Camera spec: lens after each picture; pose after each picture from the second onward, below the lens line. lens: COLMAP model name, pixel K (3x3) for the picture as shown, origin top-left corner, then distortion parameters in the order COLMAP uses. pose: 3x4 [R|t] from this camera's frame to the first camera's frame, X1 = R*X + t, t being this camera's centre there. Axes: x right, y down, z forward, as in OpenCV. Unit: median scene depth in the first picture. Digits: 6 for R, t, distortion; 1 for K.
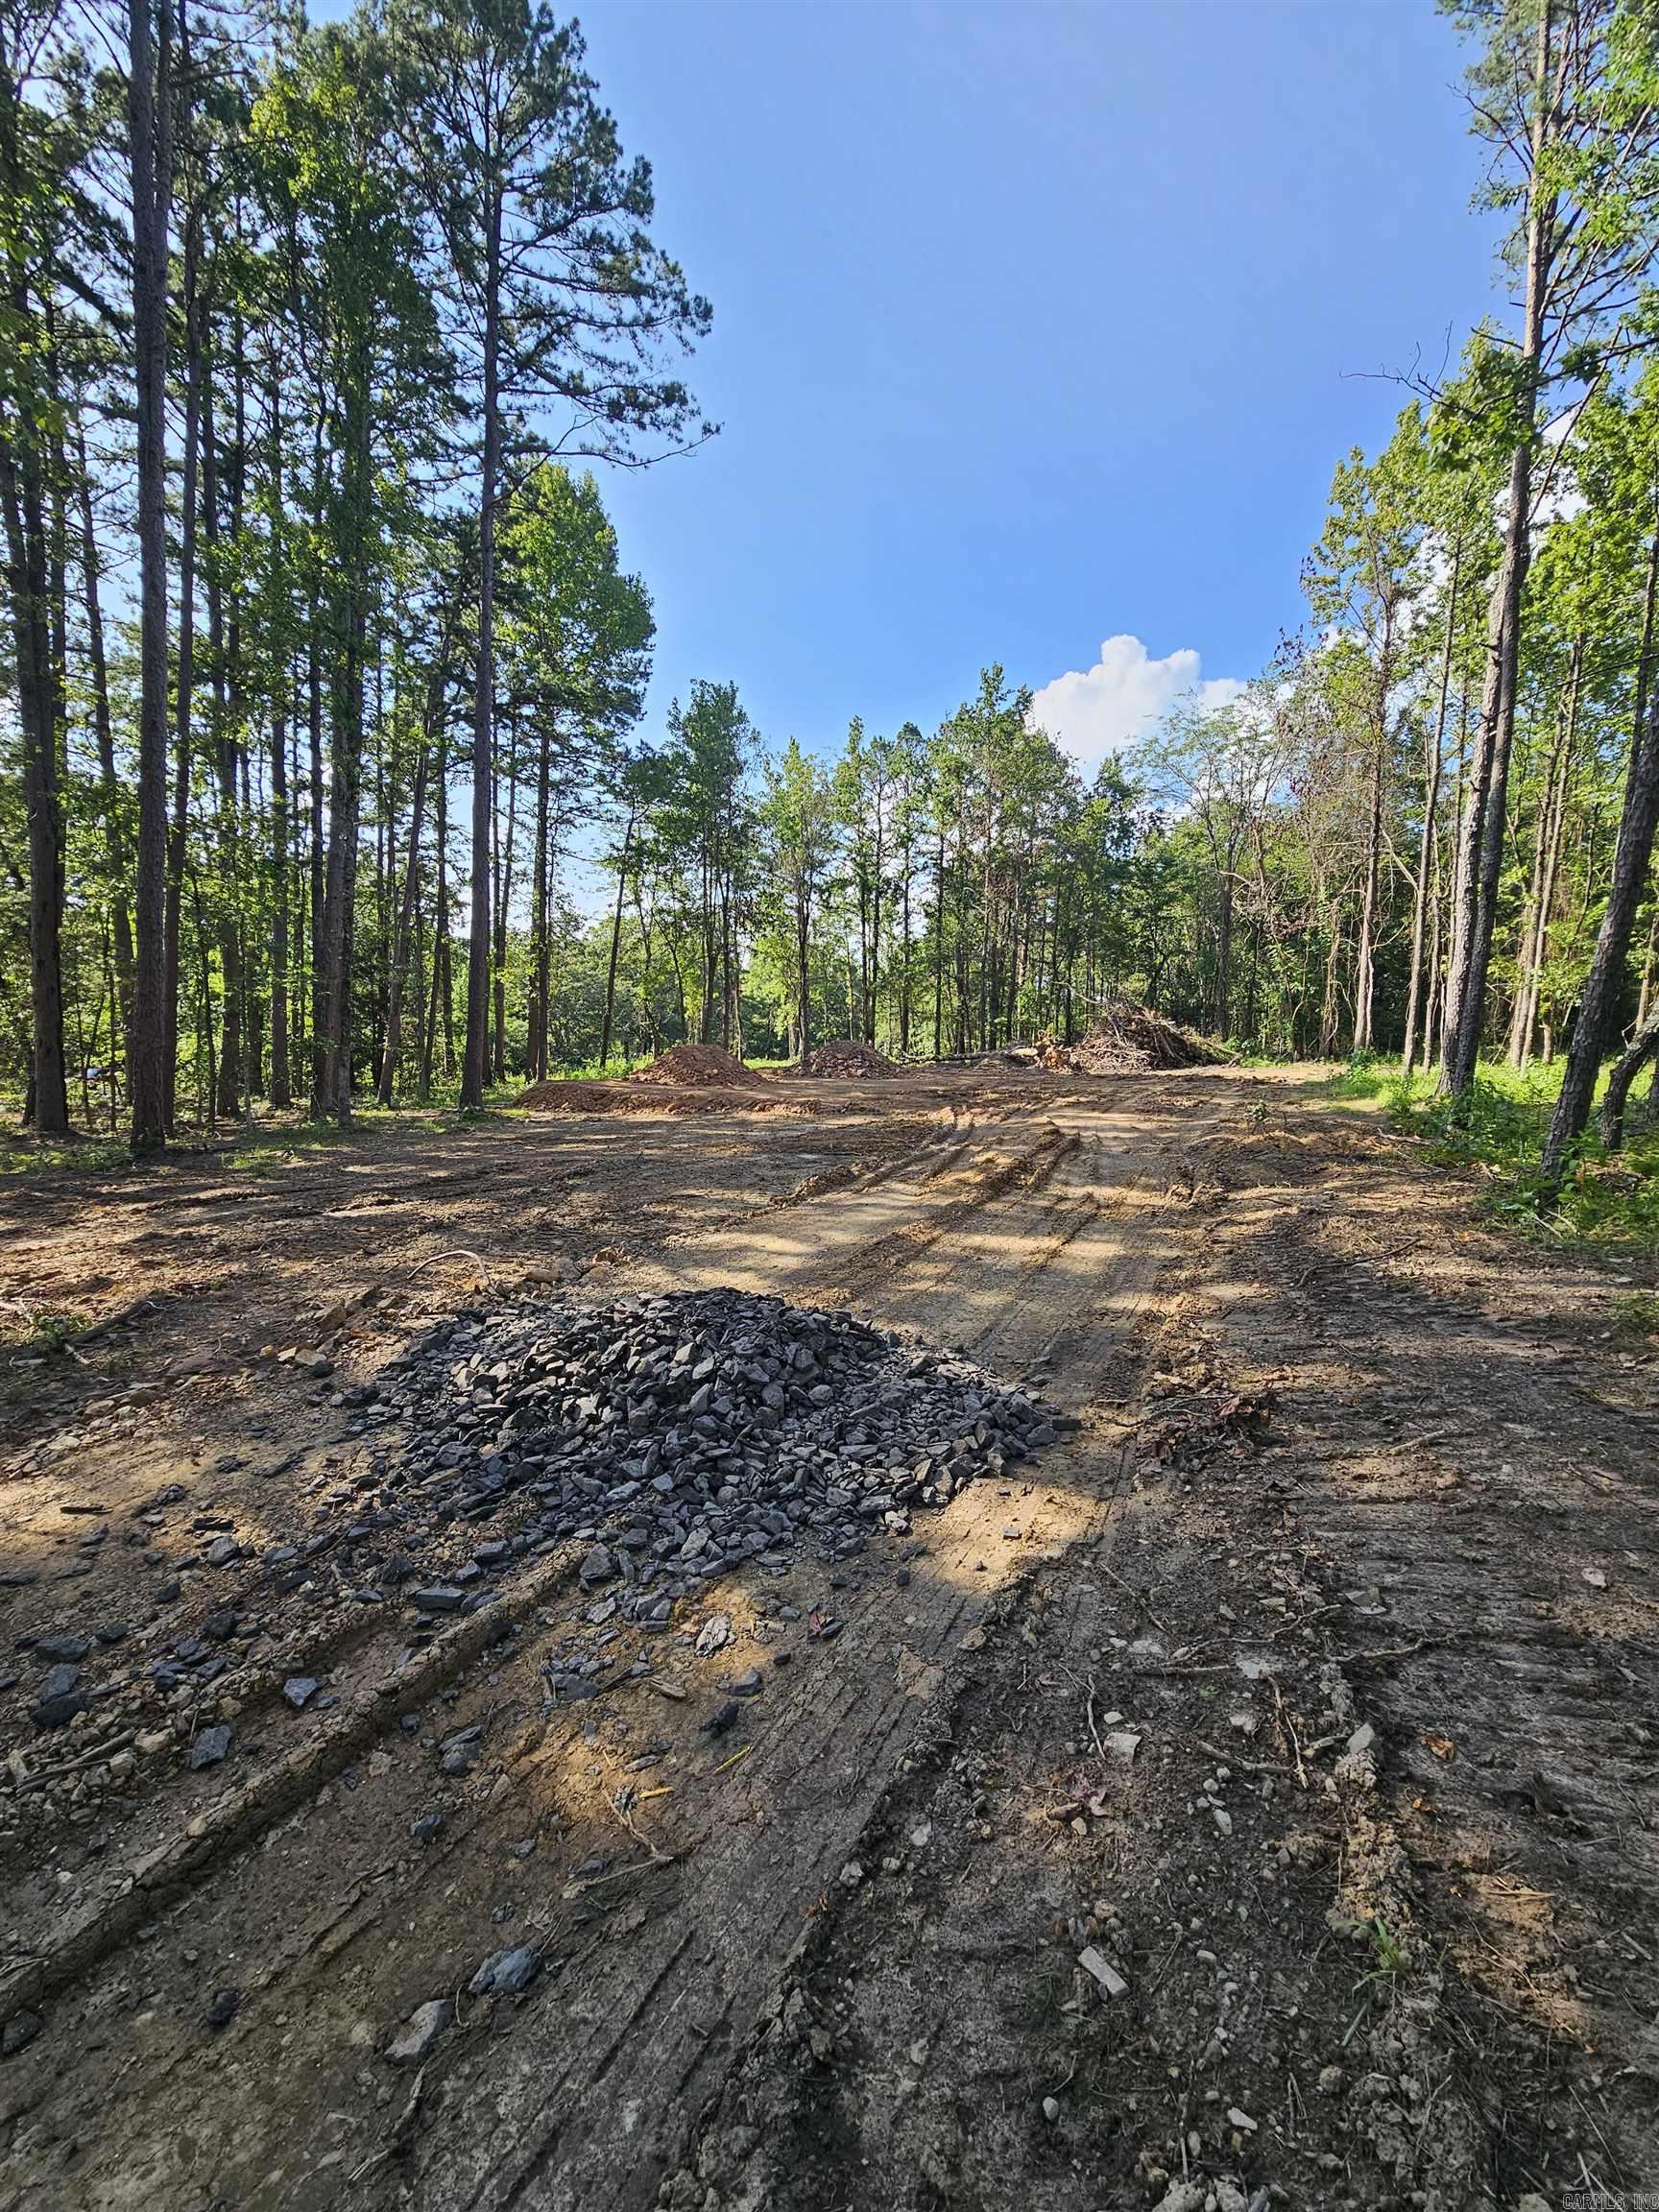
lens RADIAL K [[879.5, 0, 820.3], [0, 879.5, 1099.7], [0, 0, 1]] dist [0.000060, -0.000514]
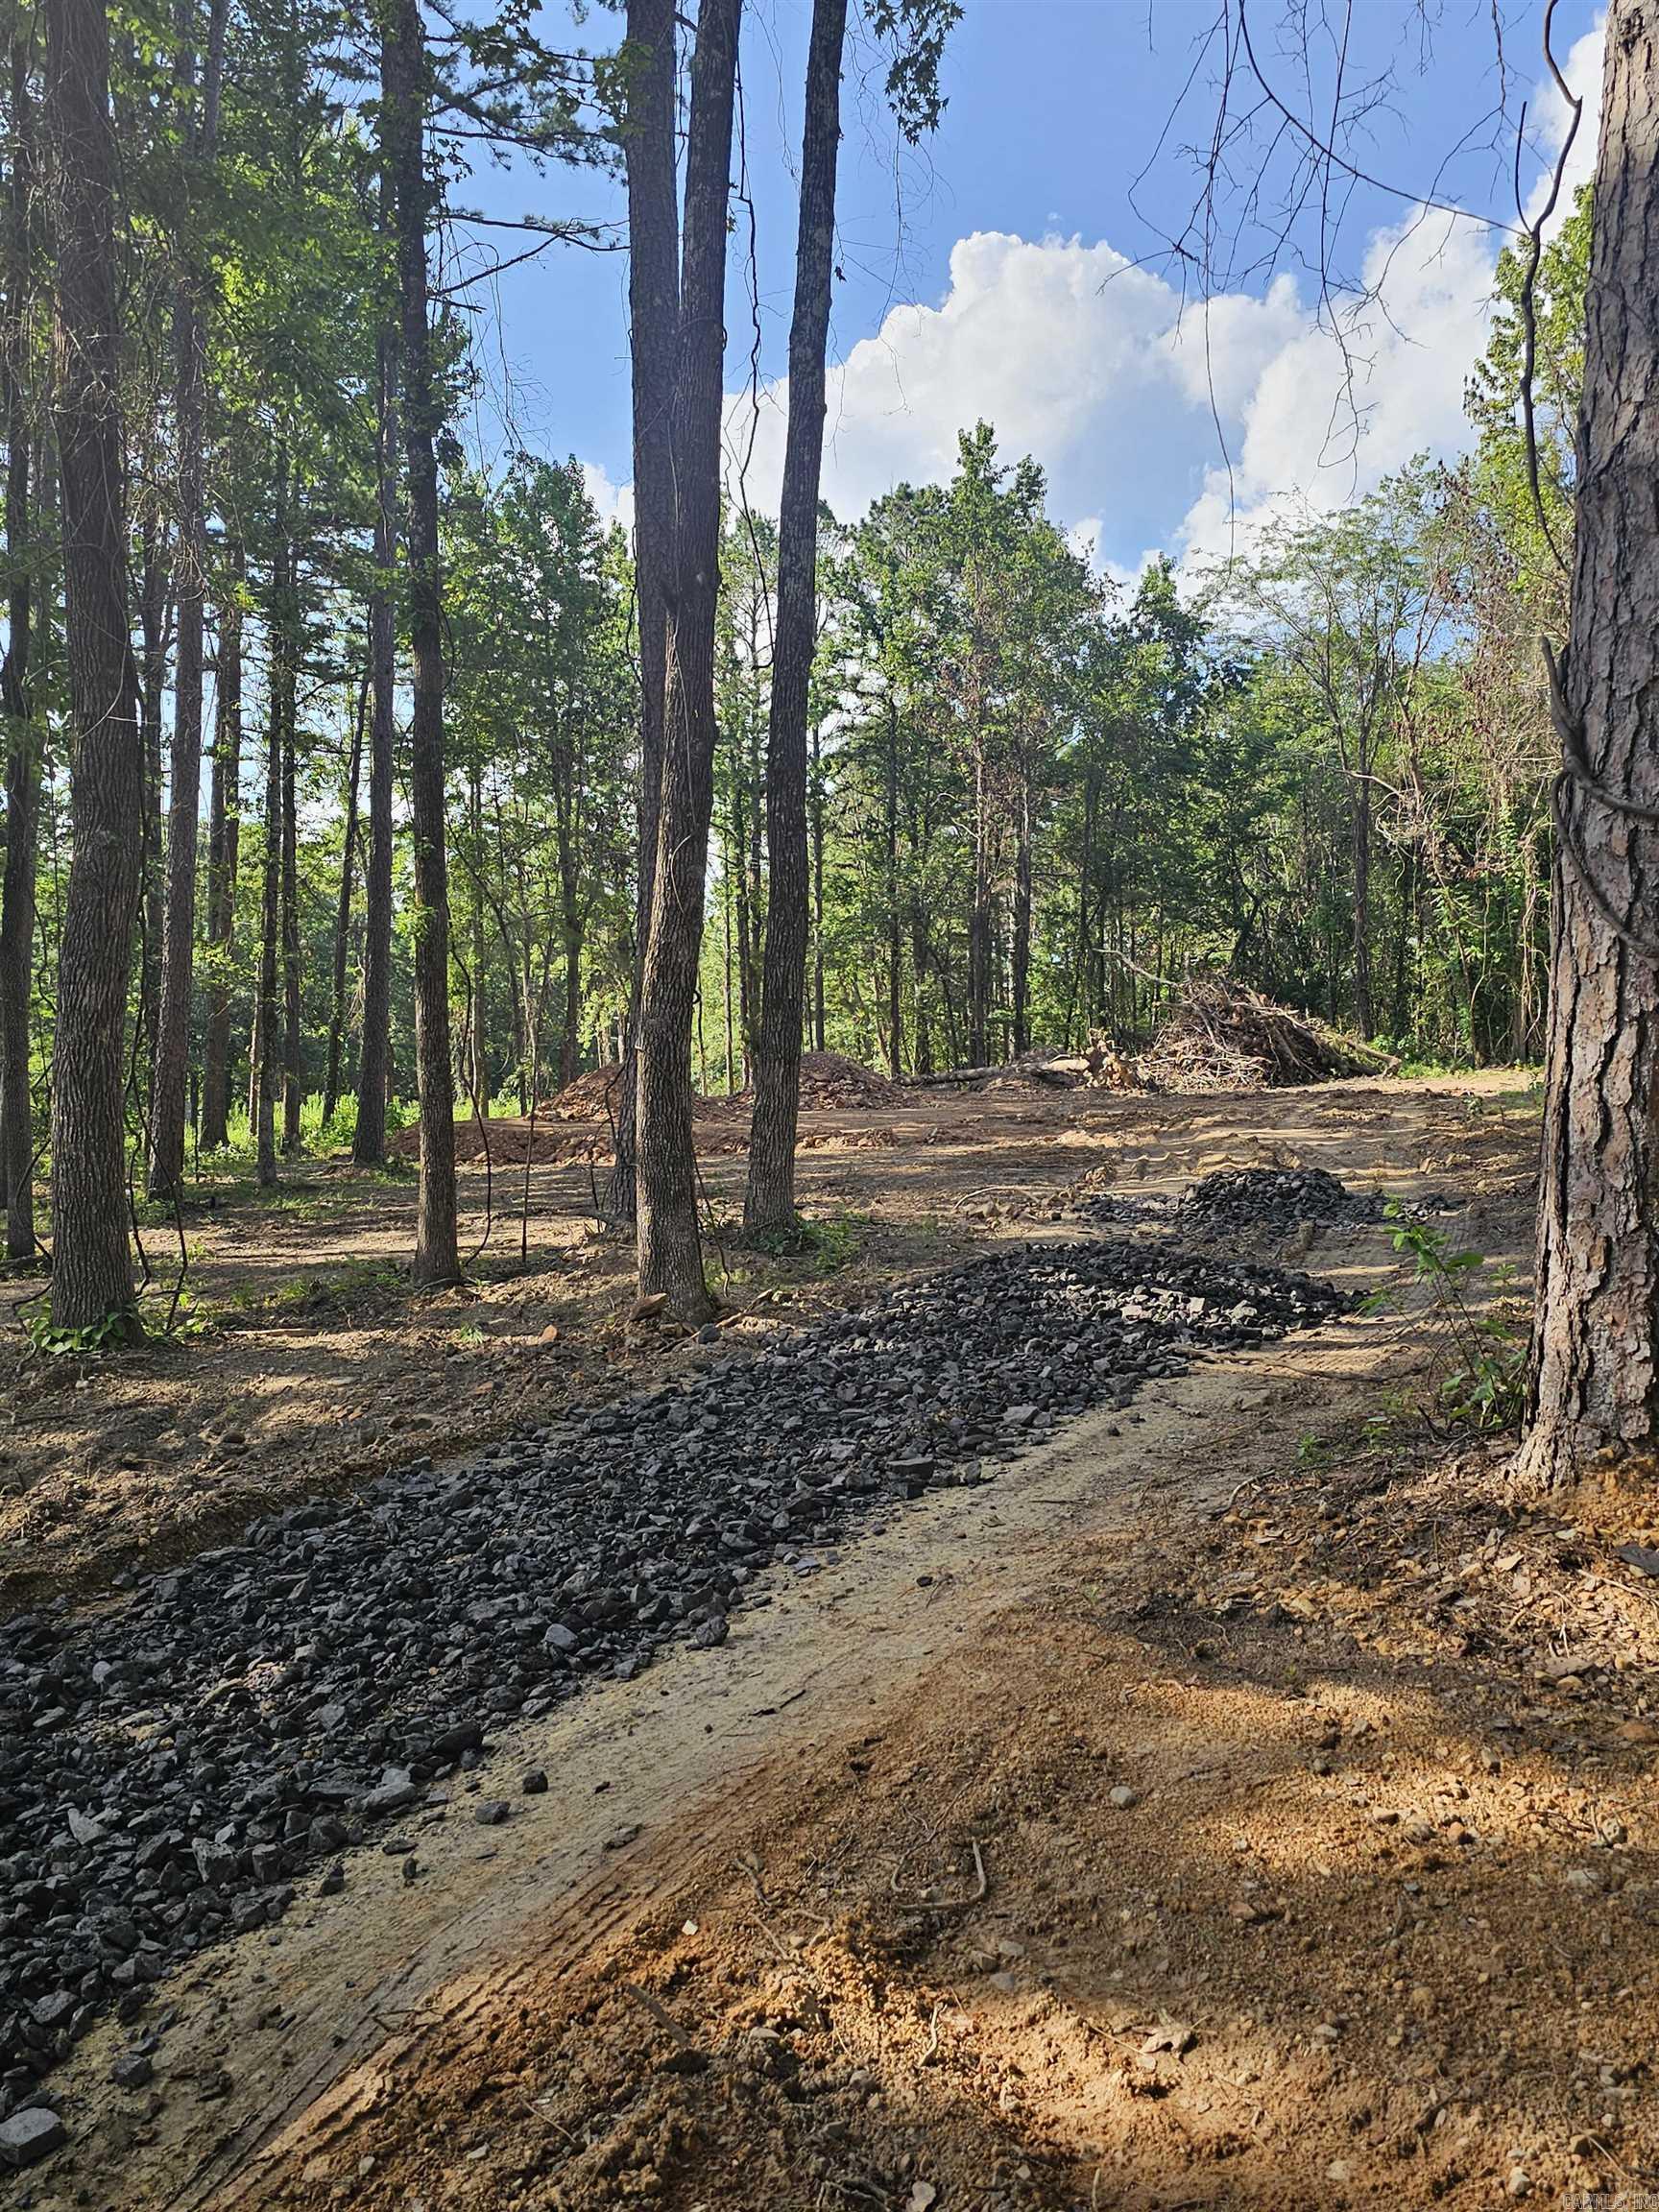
lens RADIAL K [[1919.3, 0, 829.5], [0, 1919.3, 1106.0], [0, 0, 1]] dist [0.101348, -0.131993]
pose [[0.982283, -0.030084, 0.184971, -0.192261], [0.038142, 0.998465, -0.040162, 0.023633], [-0.183479, 0.046506, 0.981923, -0.309504]]
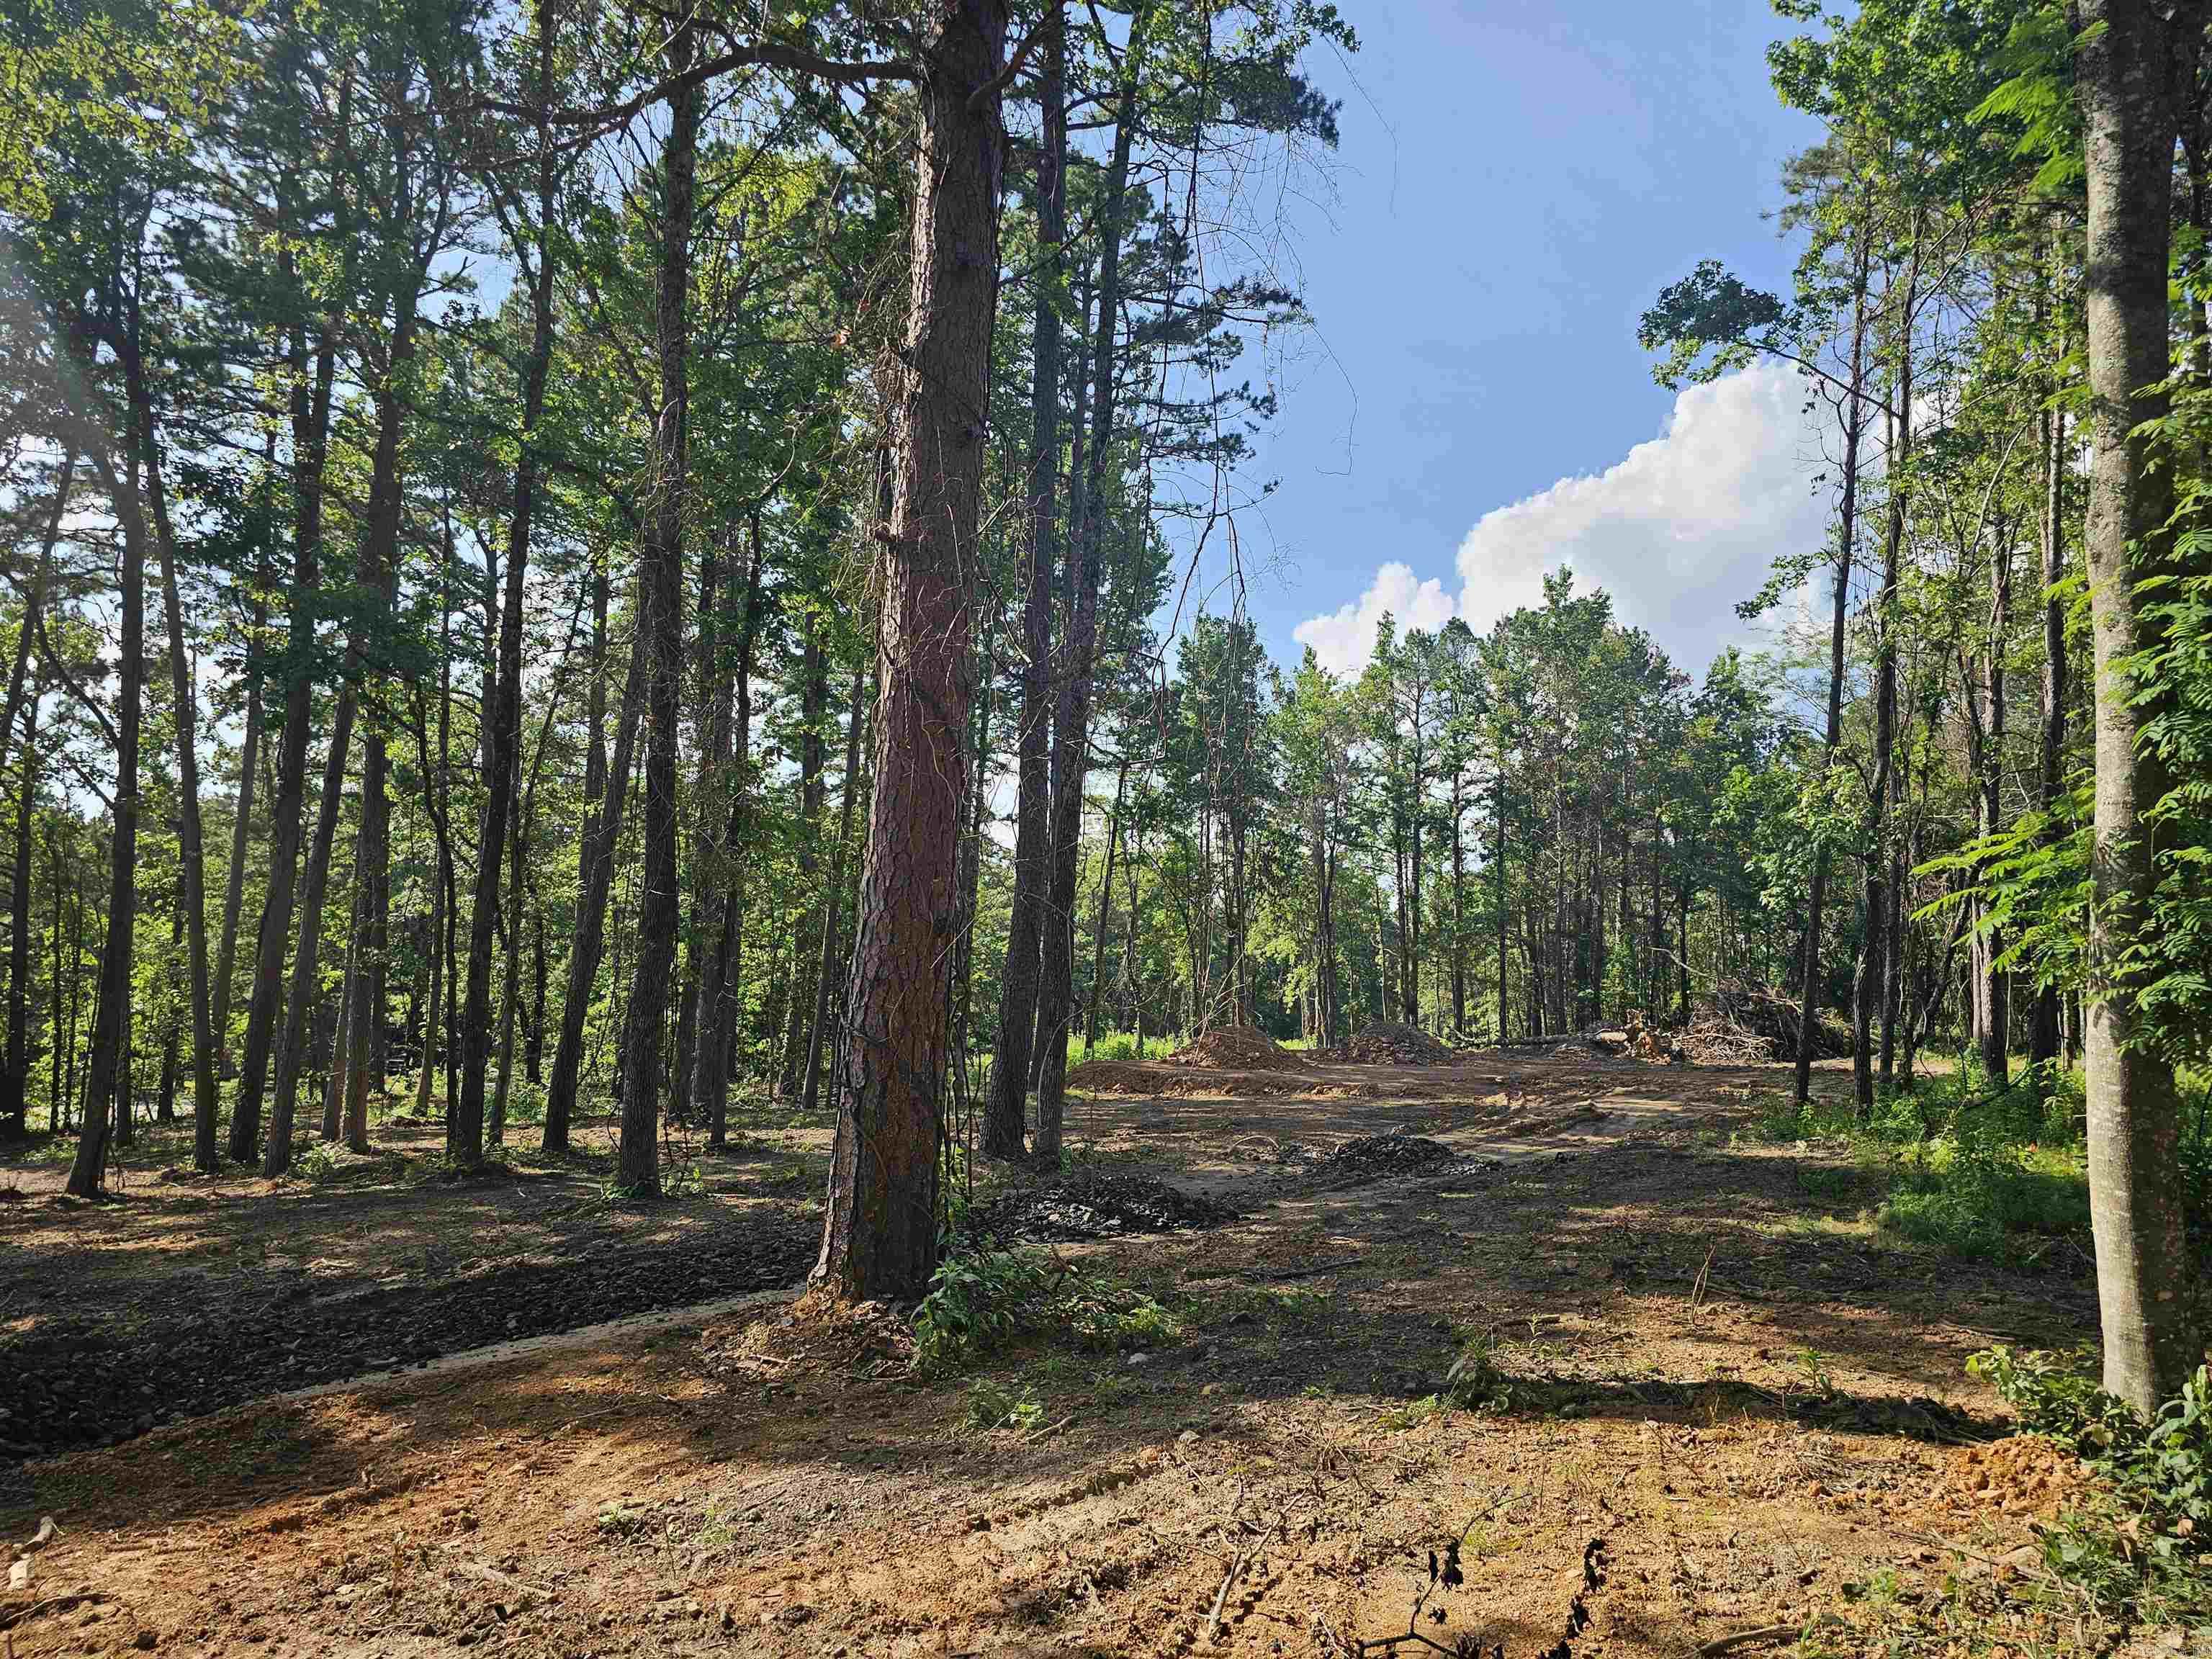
lens RADIAL K [[1434.9, 0, 1064.8], [0, 1434.9, 831.7], [0, 0, 1]] dist [0.001248, -0.000070]
pose [[0.985331, -0.009464, -0.170392, -0.040003], [-0.022258, 0.982805, -0.183302, 0.015034], [0.169197, 0.184406, 0.968177, -0.428626]]
